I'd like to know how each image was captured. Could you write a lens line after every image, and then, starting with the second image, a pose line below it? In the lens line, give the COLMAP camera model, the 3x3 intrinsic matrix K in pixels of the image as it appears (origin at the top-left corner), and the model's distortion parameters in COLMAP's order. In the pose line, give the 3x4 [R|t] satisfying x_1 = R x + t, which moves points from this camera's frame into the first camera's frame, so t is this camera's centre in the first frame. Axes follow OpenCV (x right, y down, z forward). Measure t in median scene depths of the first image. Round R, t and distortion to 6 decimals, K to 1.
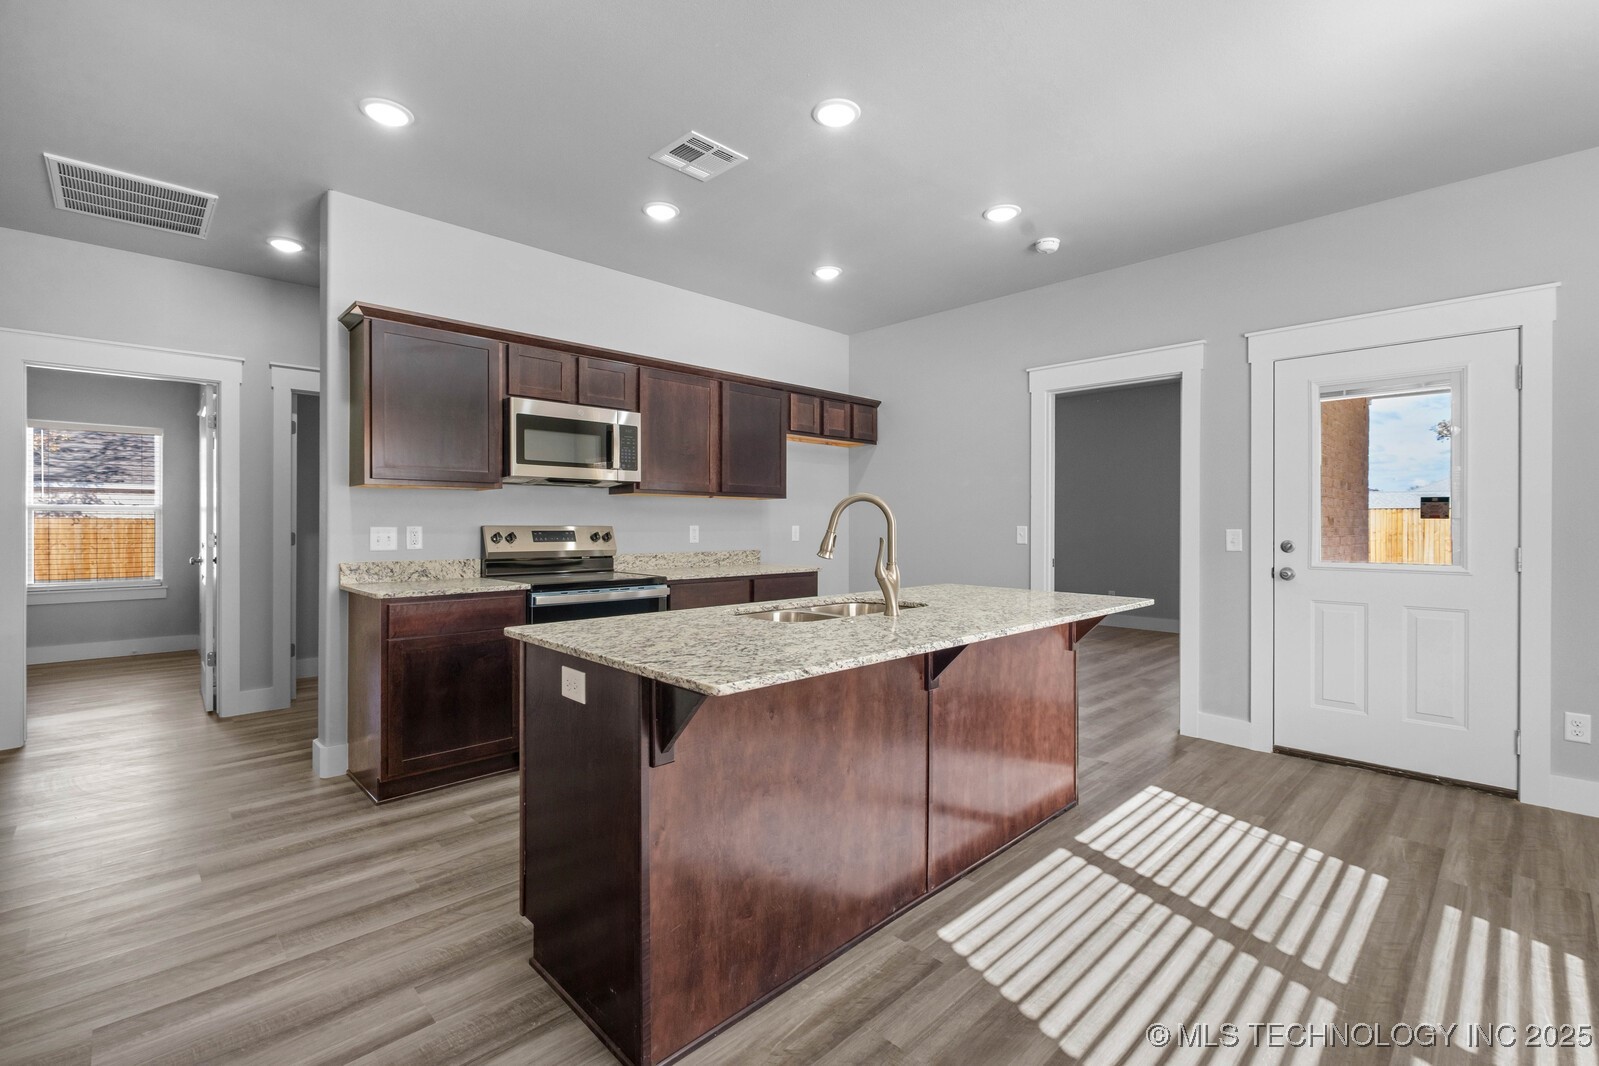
lens RADIAL K [[698.9, 0, 795.3], [0, 698.9, 518.4], [0, 0, 1]] dist [0.005239, -0.001214]
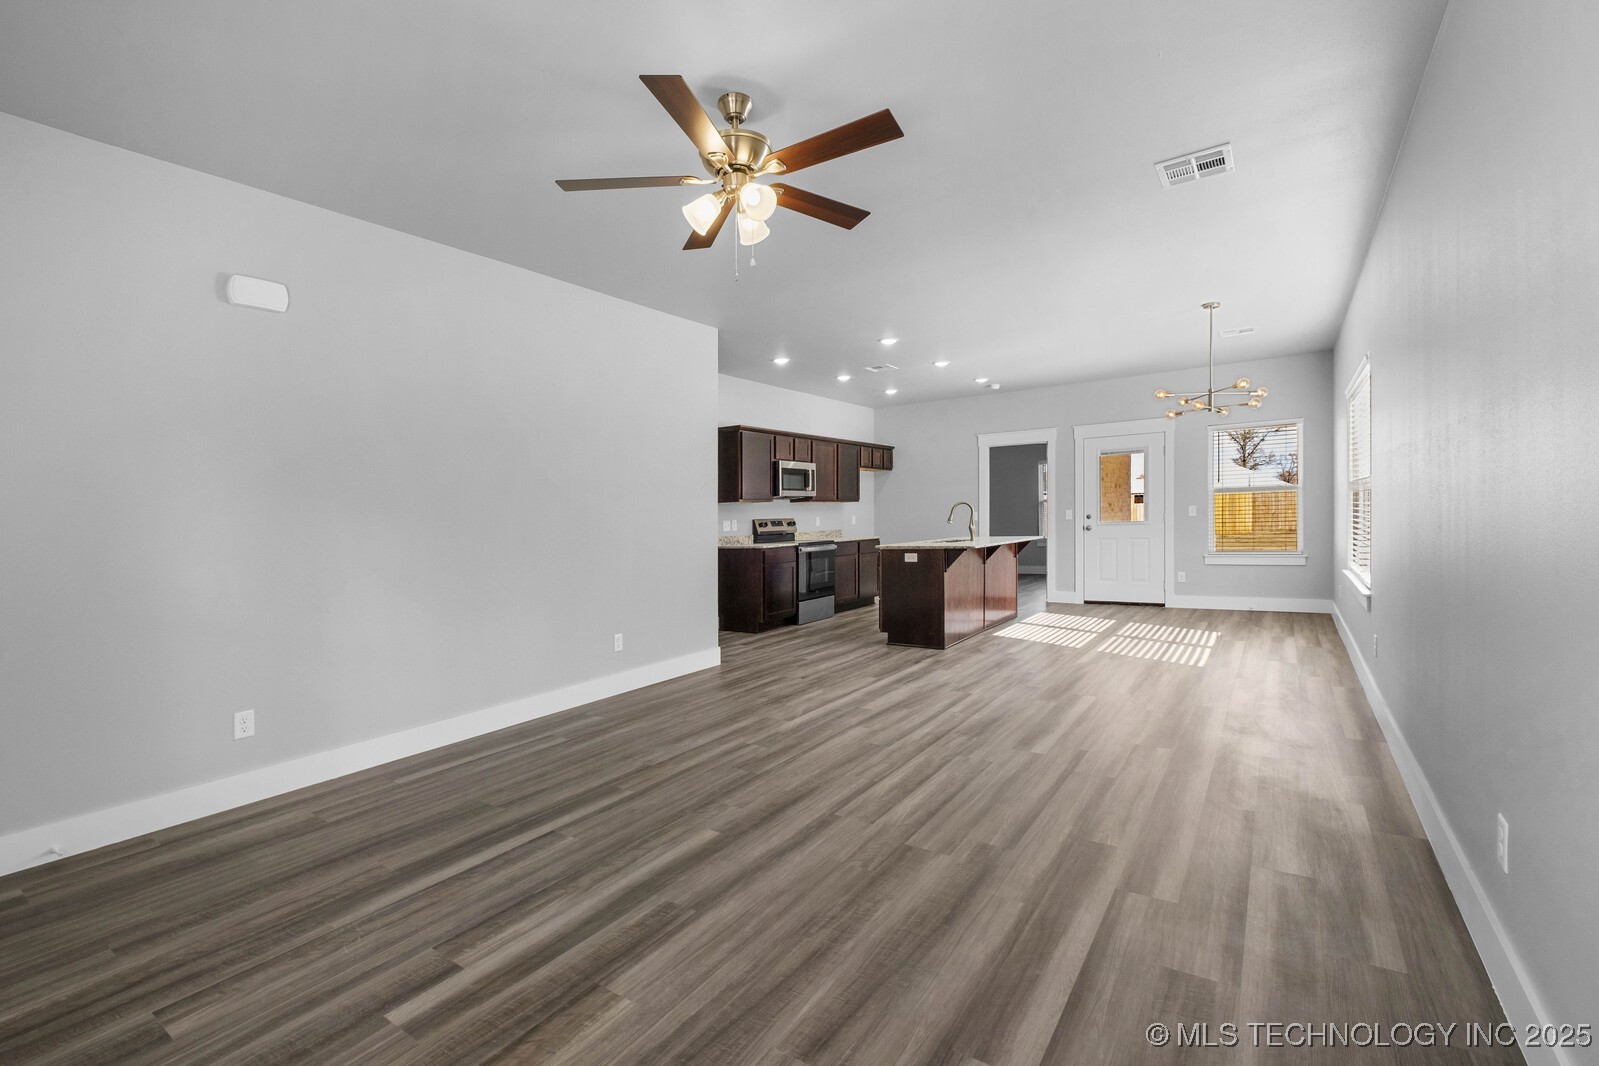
lens RADIAL K [[698.9, 0, 805.7], [0, 698.9, 554.2], [0, 0, 1]] dist [0.005239, -0.001214]
pose [[0.976516, -0.043996, 0.210907, -0.816510], [0.031678, 0.997609, 0.061429, -0.010191], [-0.213105, -0.053305, 0.975574, -1.226010]]
